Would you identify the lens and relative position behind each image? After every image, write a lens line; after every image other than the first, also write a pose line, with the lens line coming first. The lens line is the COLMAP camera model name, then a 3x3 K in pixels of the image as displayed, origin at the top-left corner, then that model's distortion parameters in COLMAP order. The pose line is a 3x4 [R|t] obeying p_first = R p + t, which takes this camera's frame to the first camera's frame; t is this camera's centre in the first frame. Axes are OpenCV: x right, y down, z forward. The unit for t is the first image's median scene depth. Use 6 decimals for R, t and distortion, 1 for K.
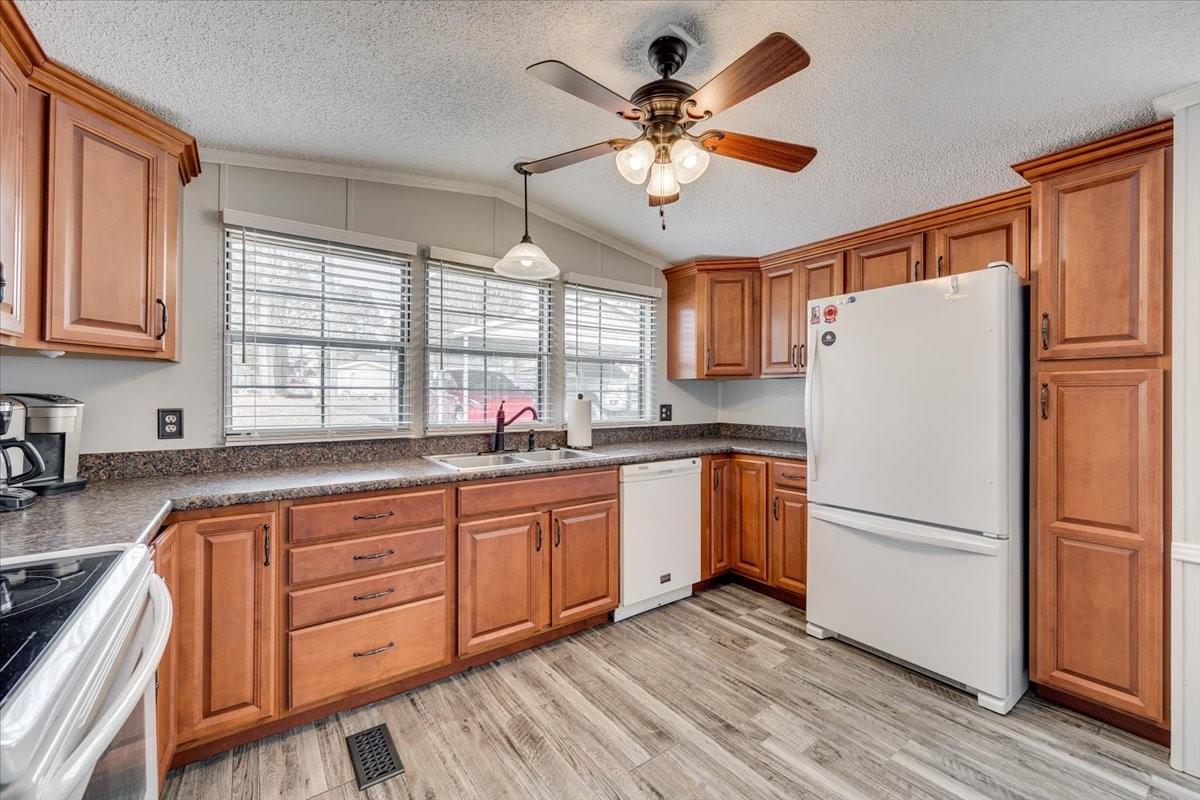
lens RADIAL K [[488.9, 0, 596.5], [0, 488.9, 396.4], [0, 0, 1]] dist [0.001280, 0.000407]
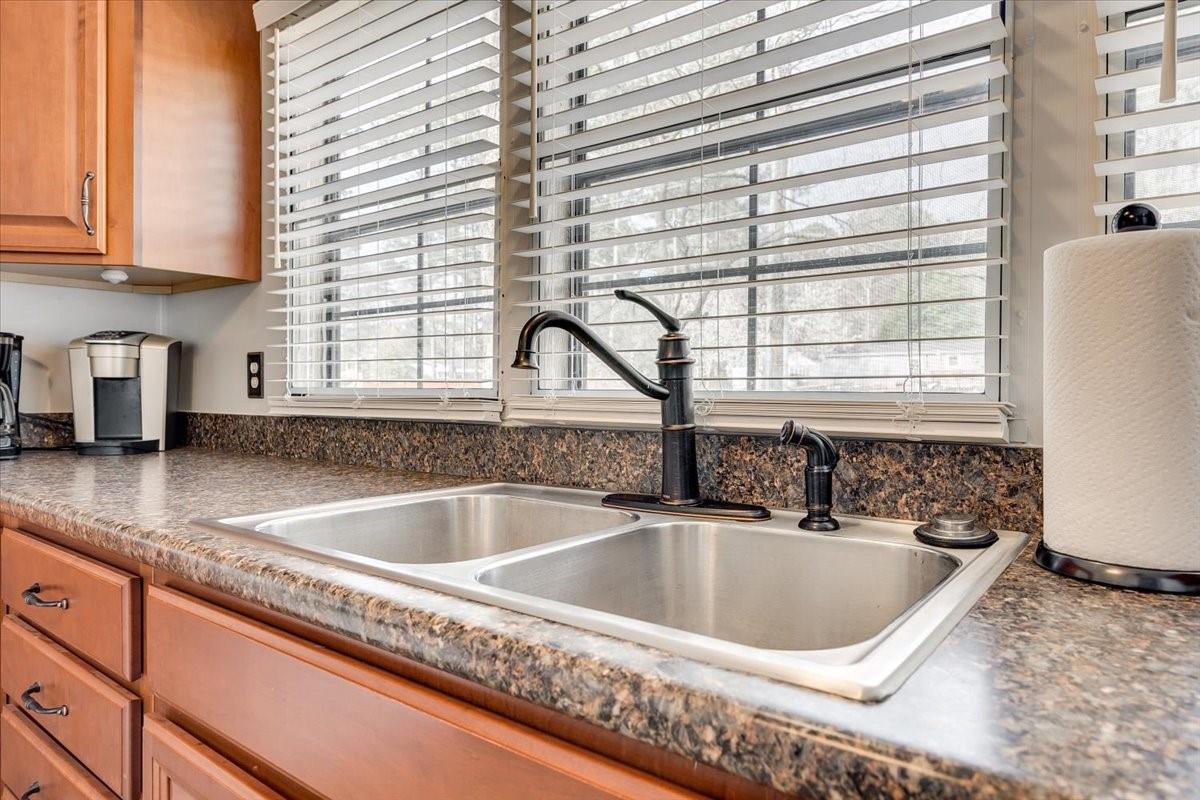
lens RADIAL K [[734.4, 0, 593.8], [0, 734.4, 397.3], [0, 0, 1]] dist [0.008102, 0.001344]
pose [[0.273665, 0.007247, -0.961798, 0.183131], [-0.004034, 0.999971, 0.006387, 0.069704], [0.961817, 0.002132, 0.273687, 1.052979]]
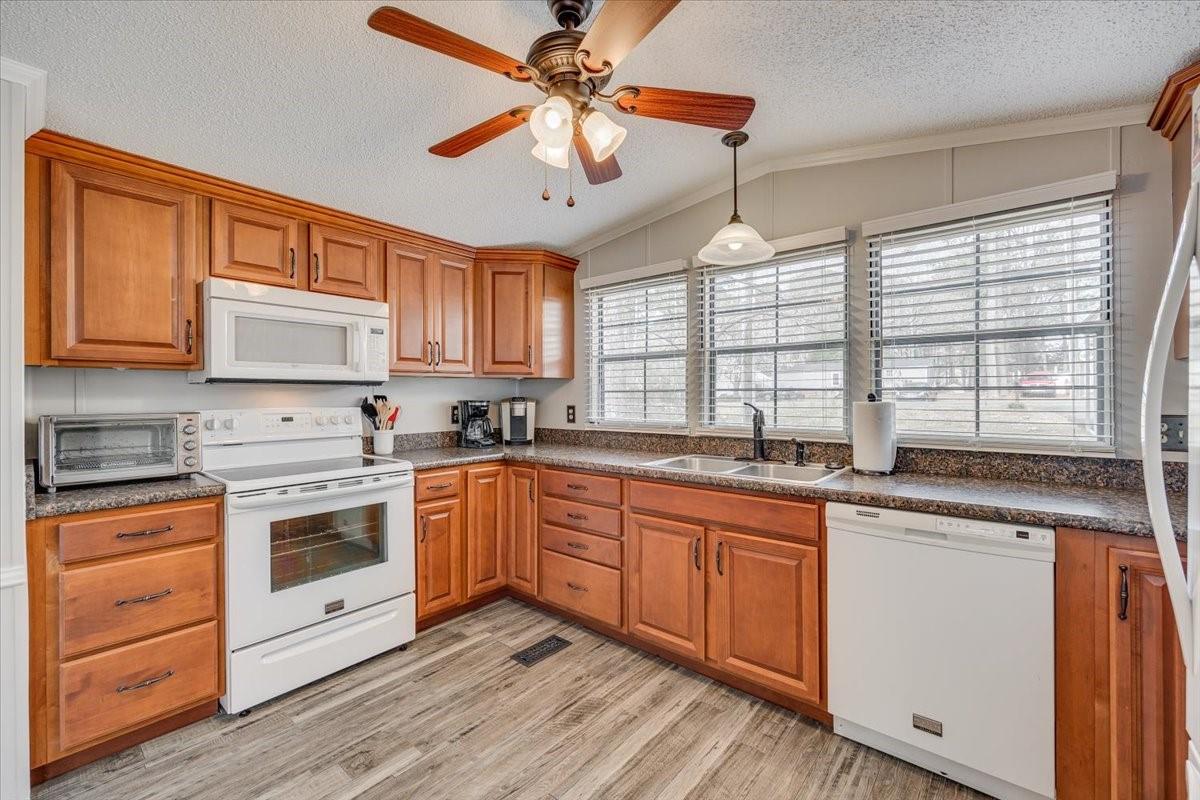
lens RADIAL K [[488.9, 0, 603.1], [0, 488.9, 396.8], [0, 0, 1]] dist [0.001280, 0.000407]
pose [[0.241242, -0.001005, -0.970465, 0.731906], [0.004765, 0.999989, 0.000149, -0.003969], [0.970453, -0.004660, 0.241244, 0.629649]]
